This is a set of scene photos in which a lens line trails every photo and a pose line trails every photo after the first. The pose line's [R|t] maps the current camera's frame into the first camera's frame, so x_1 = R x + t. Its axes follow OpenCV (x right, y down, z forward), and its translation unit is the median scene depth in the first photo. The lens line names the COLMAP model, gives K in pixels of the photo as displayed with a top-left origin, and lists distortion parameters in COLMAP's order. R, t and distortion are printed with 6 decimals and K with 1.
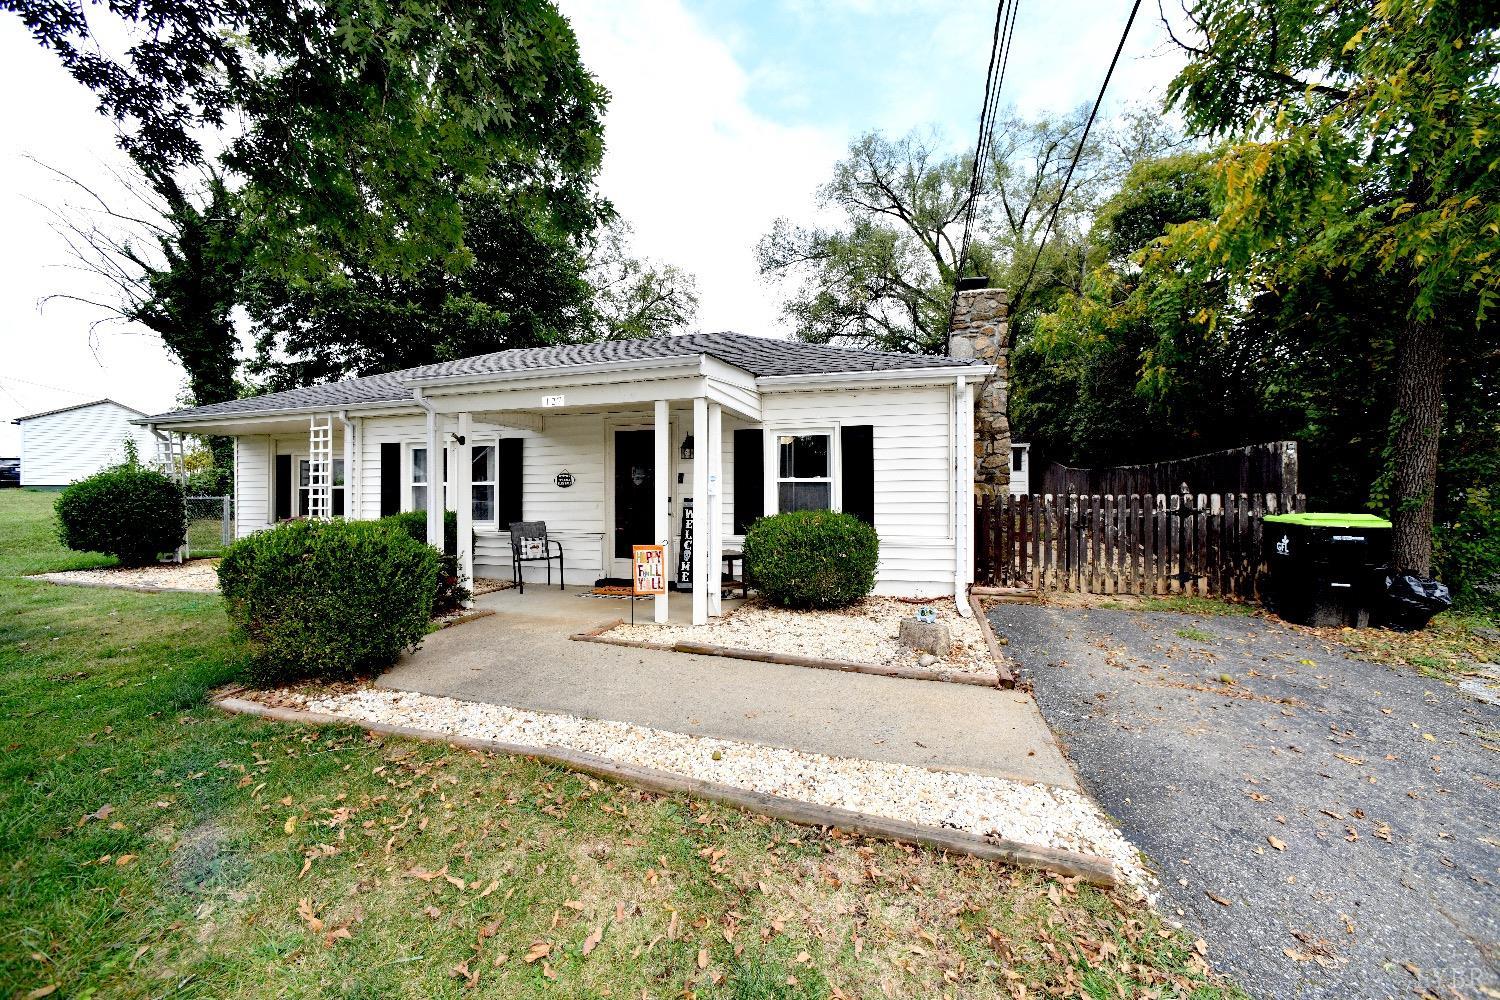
lens RADIAL K [[598.5, 0, 756.3], [0, 598.5, 493.7], [0, 0, 1]] dist [-0.068078, 0.030161]
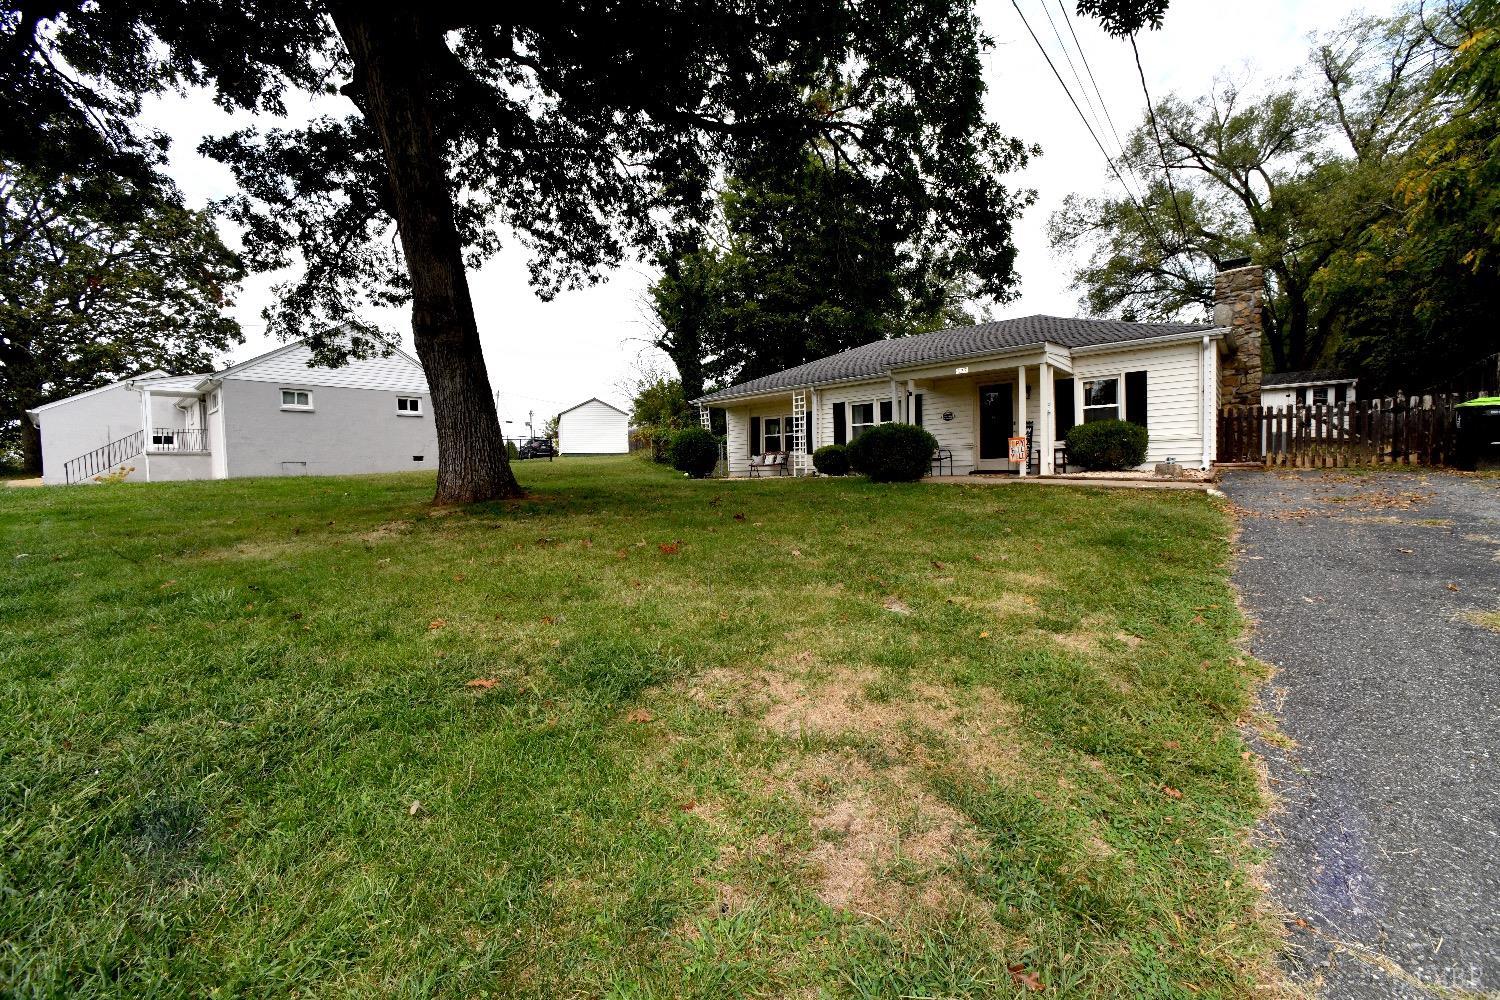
lens RADIAL K [[626.5, 0, 750.6], [0, 626.5, 493.6], [0, 0, 1]] dist [-0.055774, 0.032467]
pose [[0.909642, -0.007248, -0.415331, -0.089774], [0.022424, 0.999247, 0.031675, 0.132322], [0.414788, -0.038126, 0.909119, -0.917443]]
